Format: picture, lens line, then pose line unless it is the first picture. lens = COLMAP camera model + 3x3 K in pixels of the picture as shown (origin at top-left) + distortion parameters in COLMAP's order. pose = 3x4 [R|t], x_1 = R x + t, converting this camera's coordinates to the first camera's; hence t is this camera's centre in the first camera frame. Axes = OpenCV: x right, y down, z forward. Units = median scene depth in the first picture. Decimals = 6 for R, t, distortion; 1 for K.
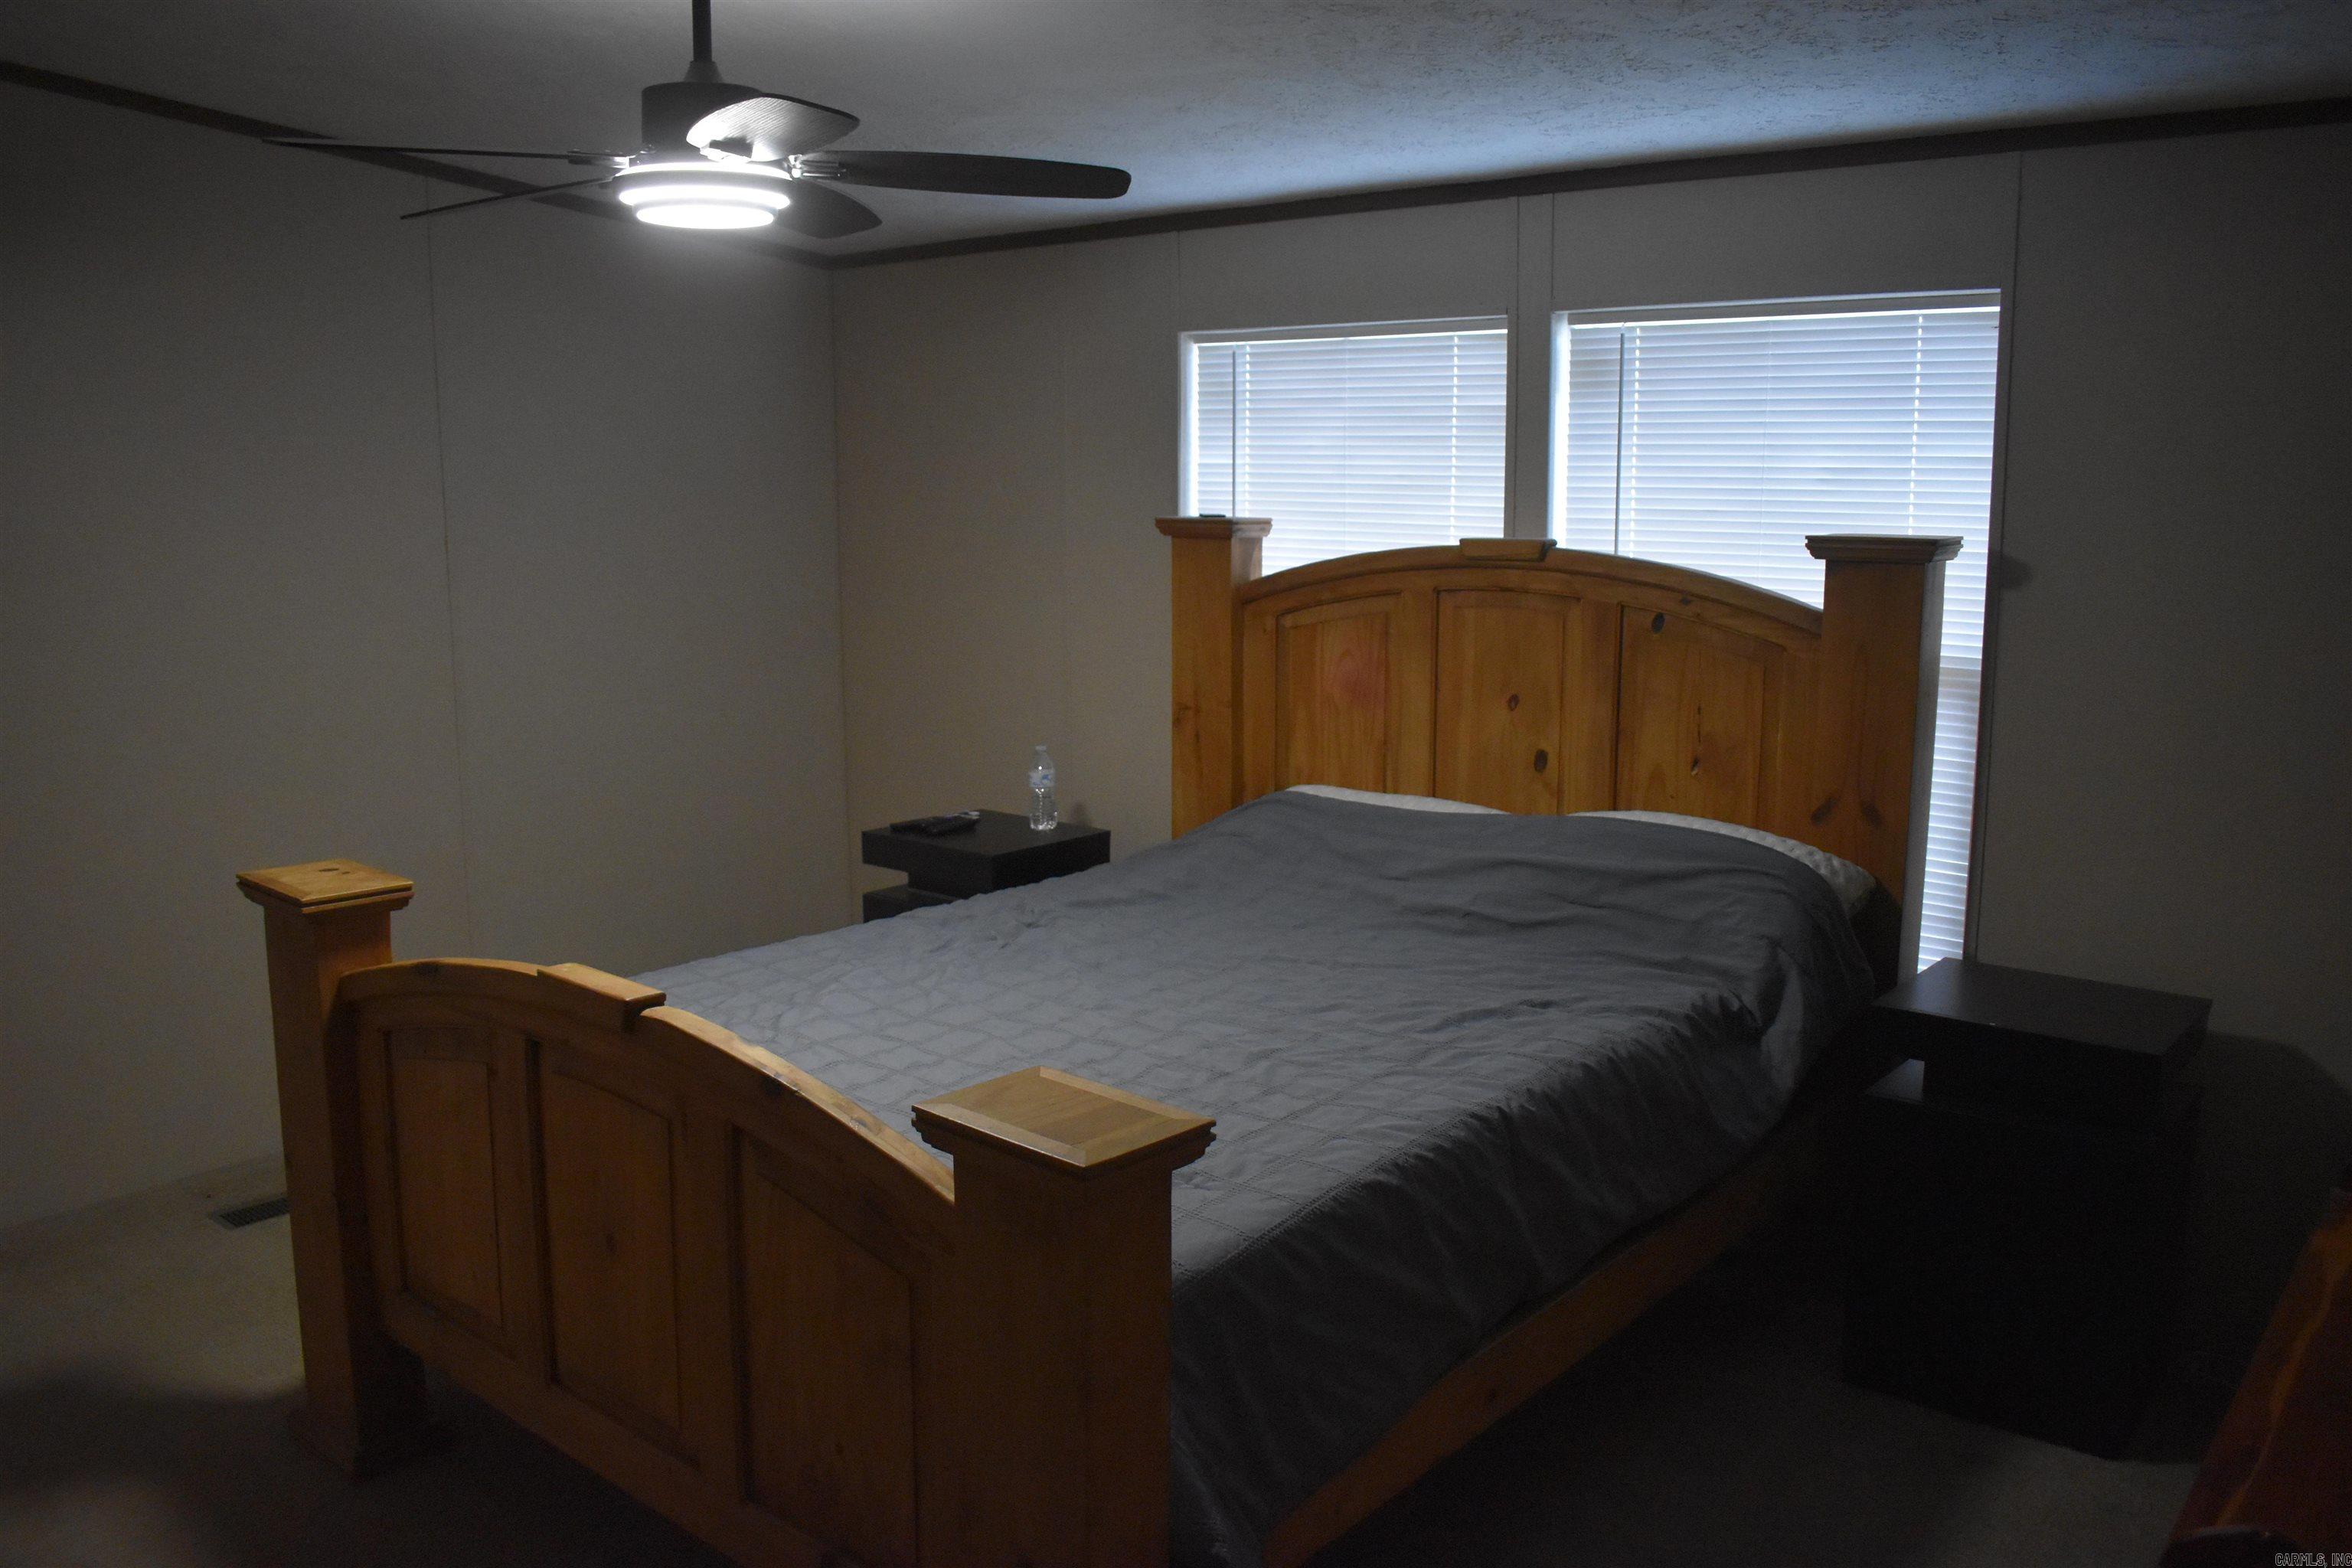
lens RADIAL K [[1848.1, 0, 1164.9], [0, 1848.1, 774.0], [0, 0, 1]] dist [-0.094179, 0.016798]
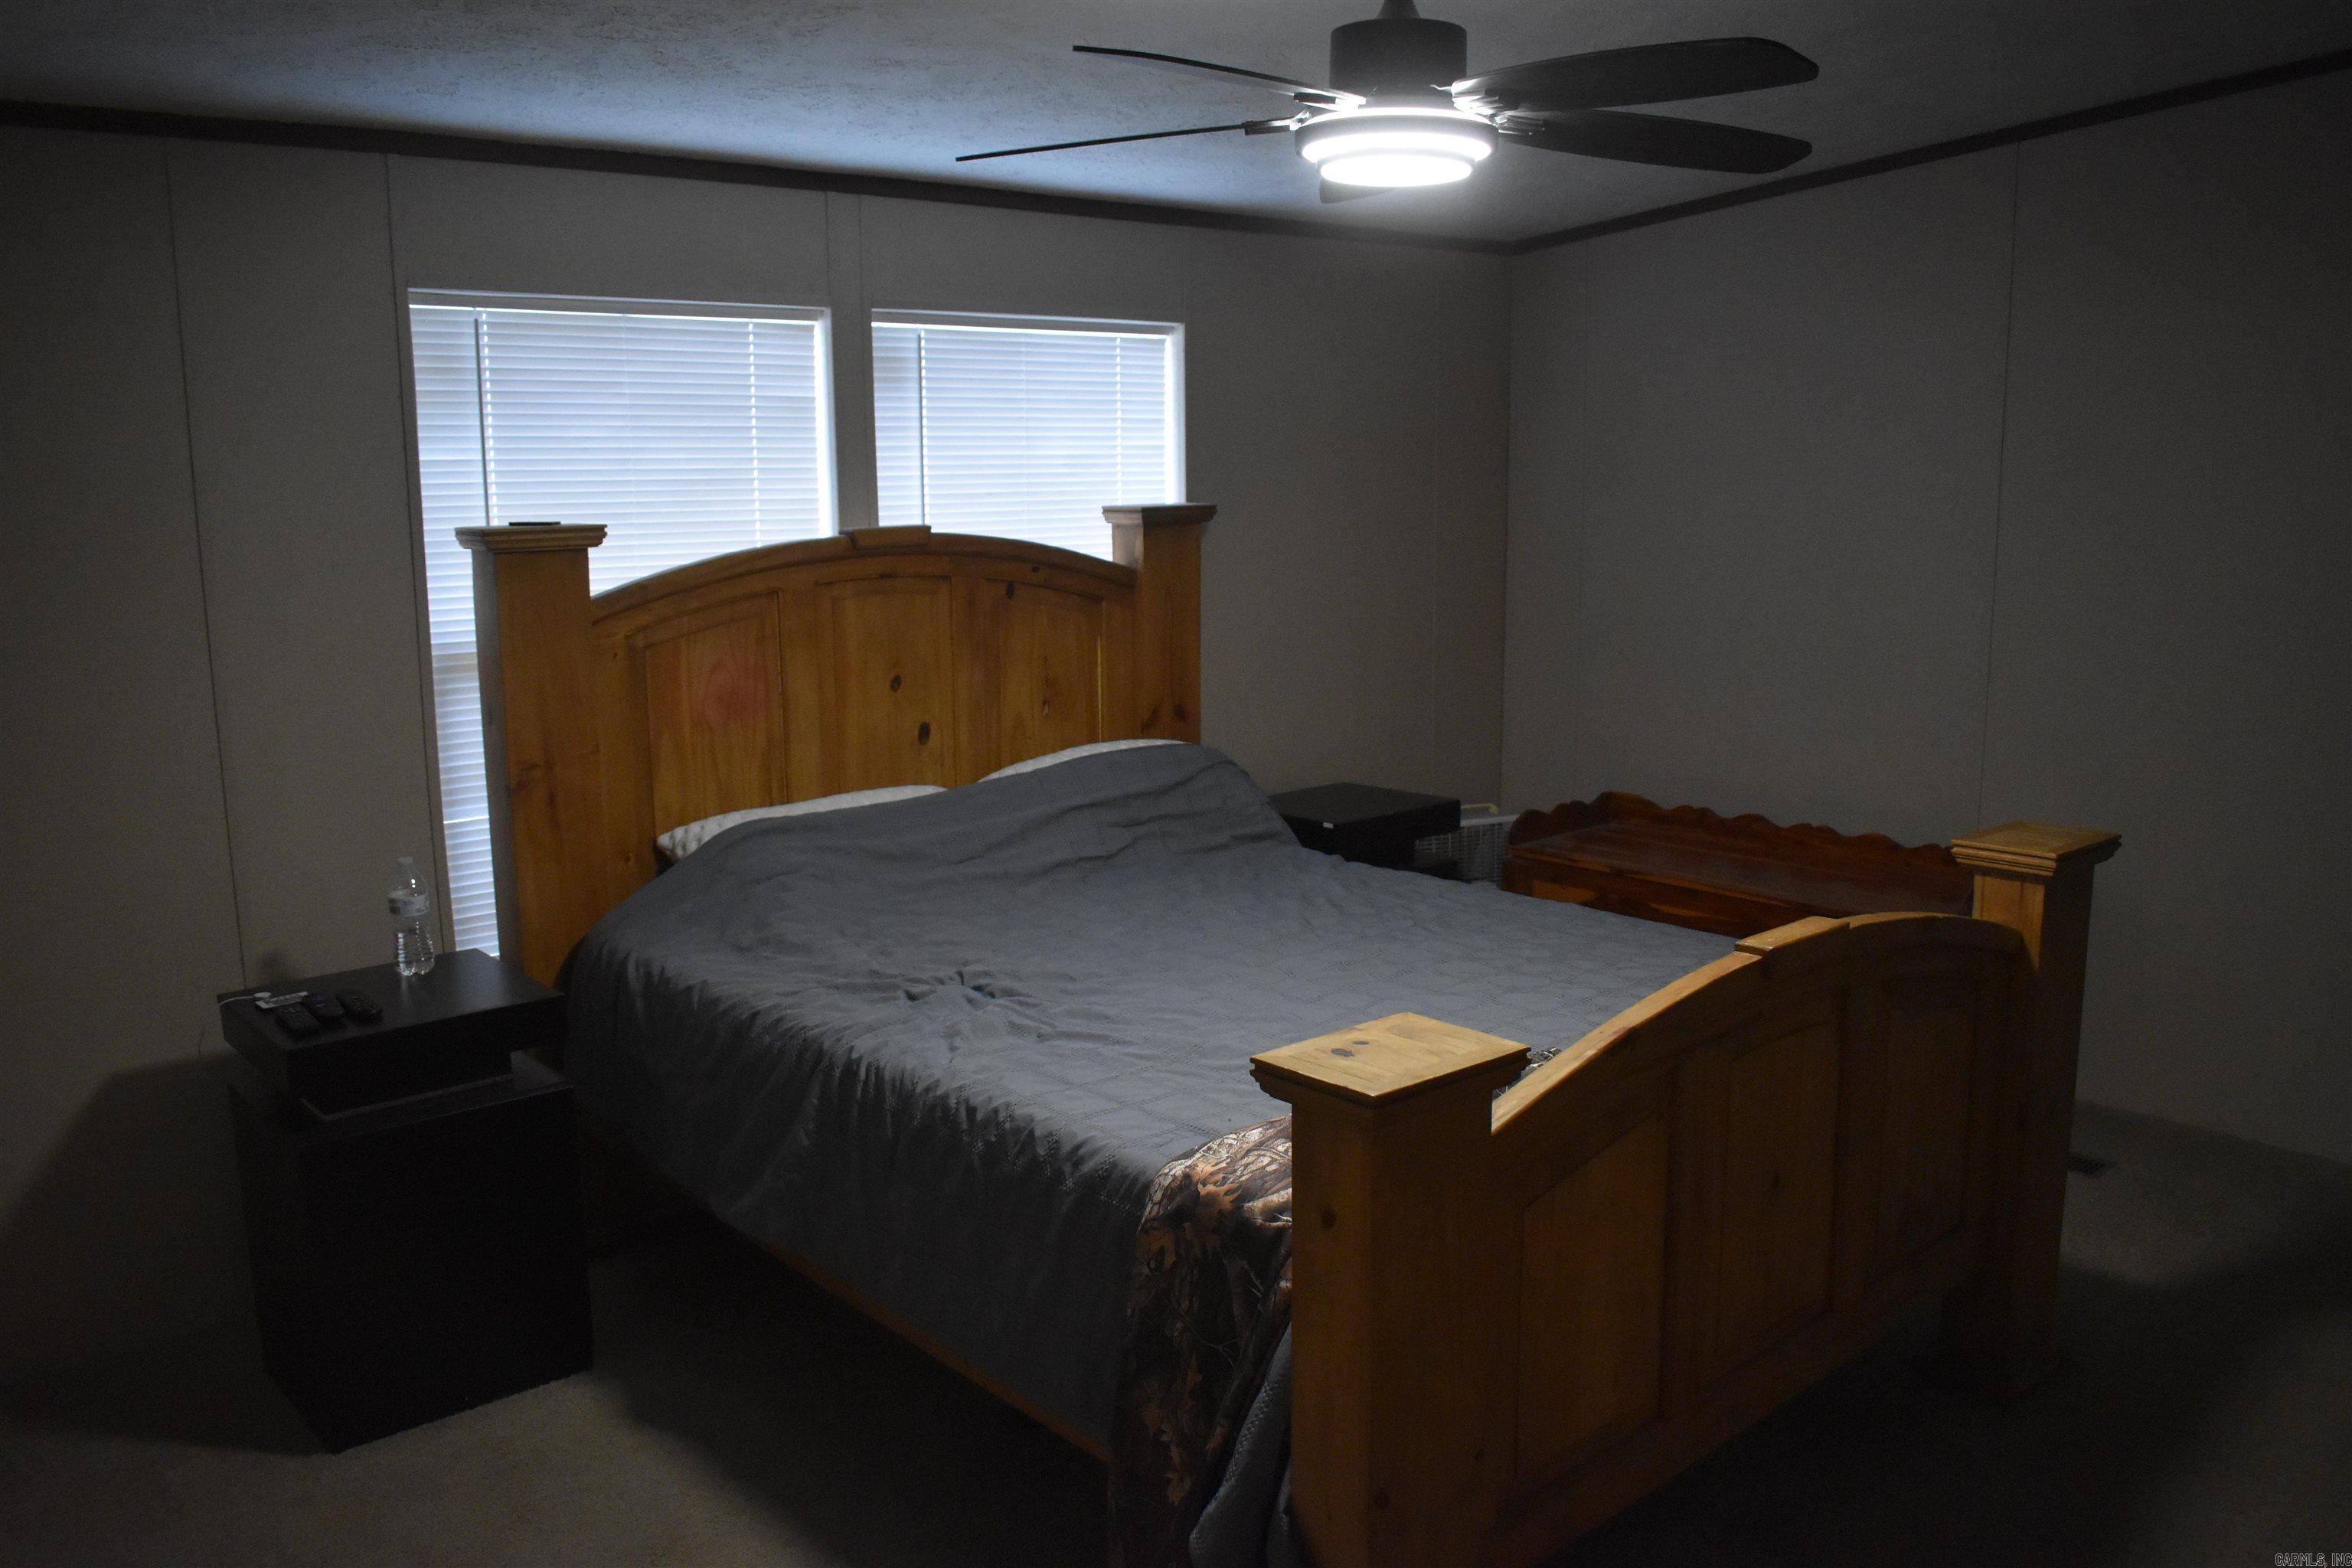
lens RADIAL K [[1848.1, 0, 1165.2], [0, 1848.1, 785.3], [0, 0, 1]] dist [-0.094179, 0.016798]
pose [[0.137233, -0.174929, 0.974970, -0.803210], [0.168216, 0.974101, 0.151096, -0.113013], [-0.976151, 0.143271, 0.163105, 0.678397]]
